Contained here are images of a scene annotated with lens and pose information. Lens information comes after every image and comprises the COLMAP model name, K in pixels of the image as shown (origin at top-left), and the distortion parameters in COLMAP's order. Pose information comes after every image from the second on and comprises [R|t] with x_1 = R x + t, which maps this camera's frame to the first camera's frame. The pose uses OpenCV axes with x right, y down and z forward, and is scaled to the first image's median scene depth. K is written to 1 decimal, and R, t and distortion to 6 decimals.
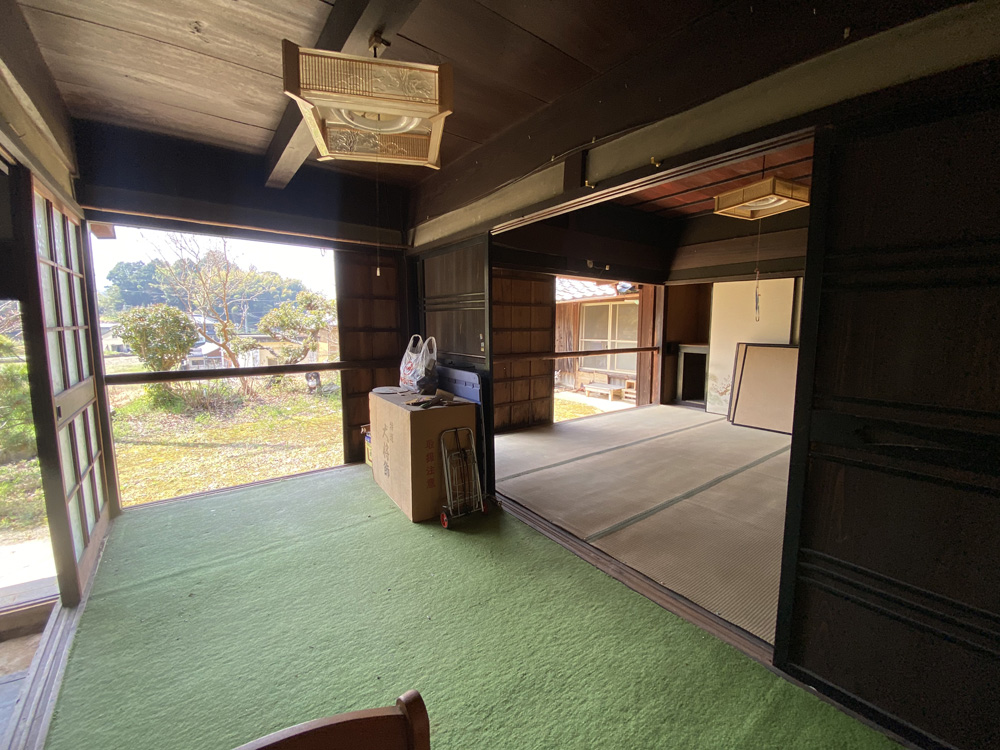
lens RADIAL K [[414.1, 0, 496.3], [0, 414.1, 370.0], [0, 0, 1]] dist [0.055767, -0.044438]
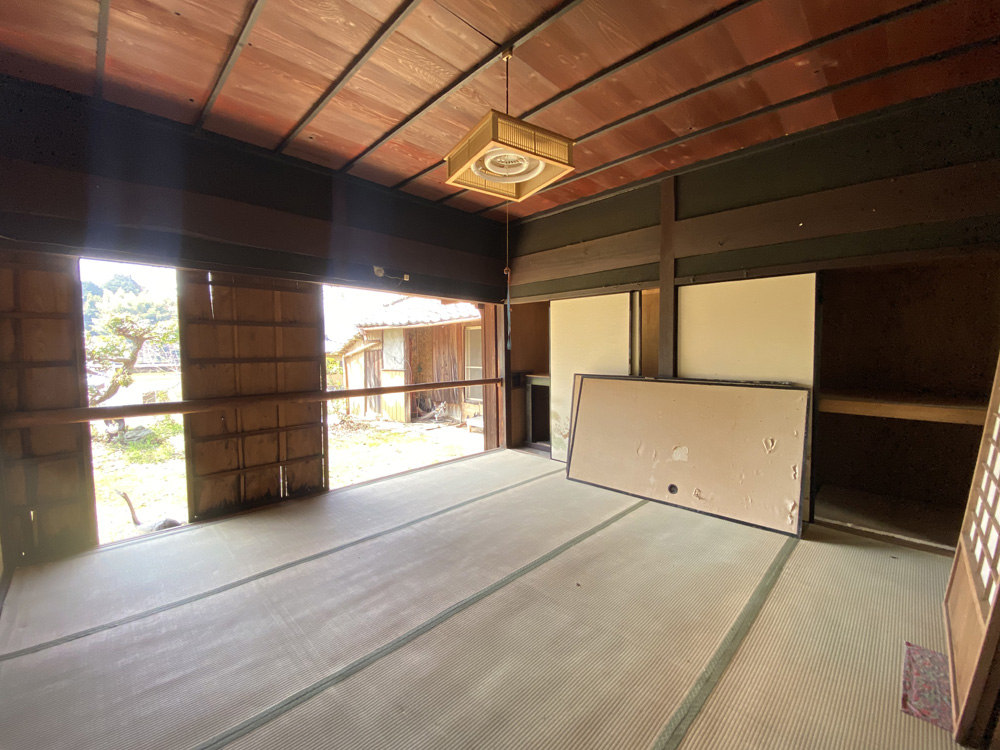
lens RADIAL K [[414.1, 0, 496.3], [0, 414.1, 370.0], [0, 0, 1]] dist [0.055767, -0.044438]
pose [[0.990792, -0.014366, 0.134625, 0.316371], [0.022514, 0.997992, -0.059197, -0.027724], [-0.133504, 0.061683, 0.989127, 0.231635]]
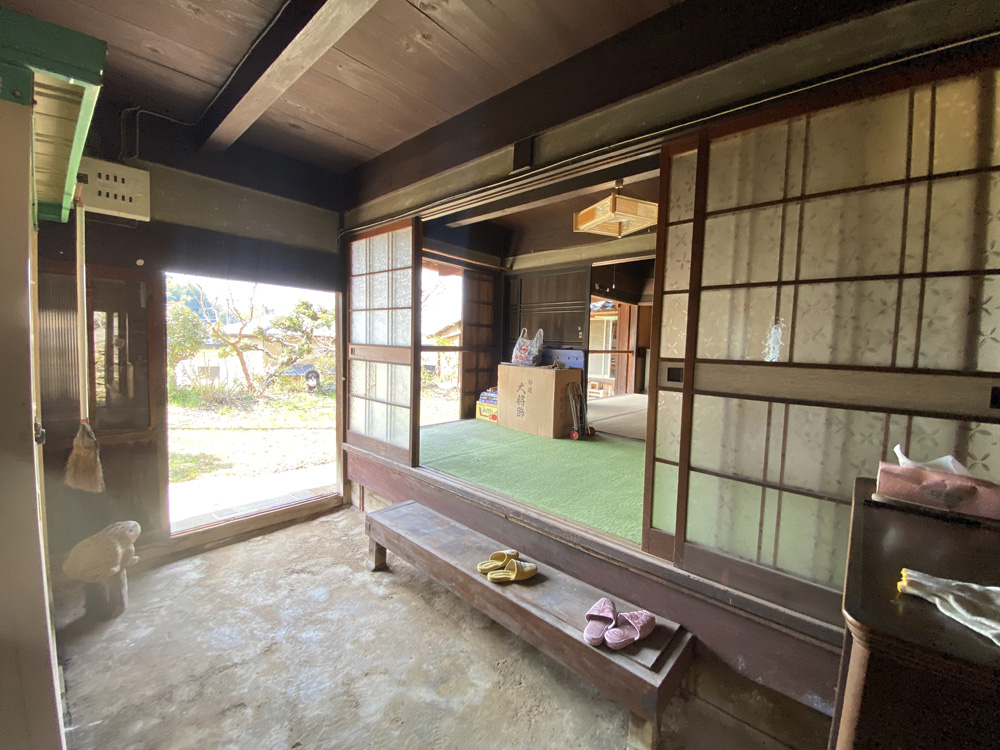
lens RADIAL K [[414.1, 0, 496.3], [0, 414.1, 370.0], [0, 0, 1]] dist [0.055767, -0.044438]
pose [[0.981719, 0.014864, 0.189754, -0.348178], [-0.006865, 0.999062, -0.042745, 0.079914], [-0.190212, 0.040661, 0.980901, -0.268671]]
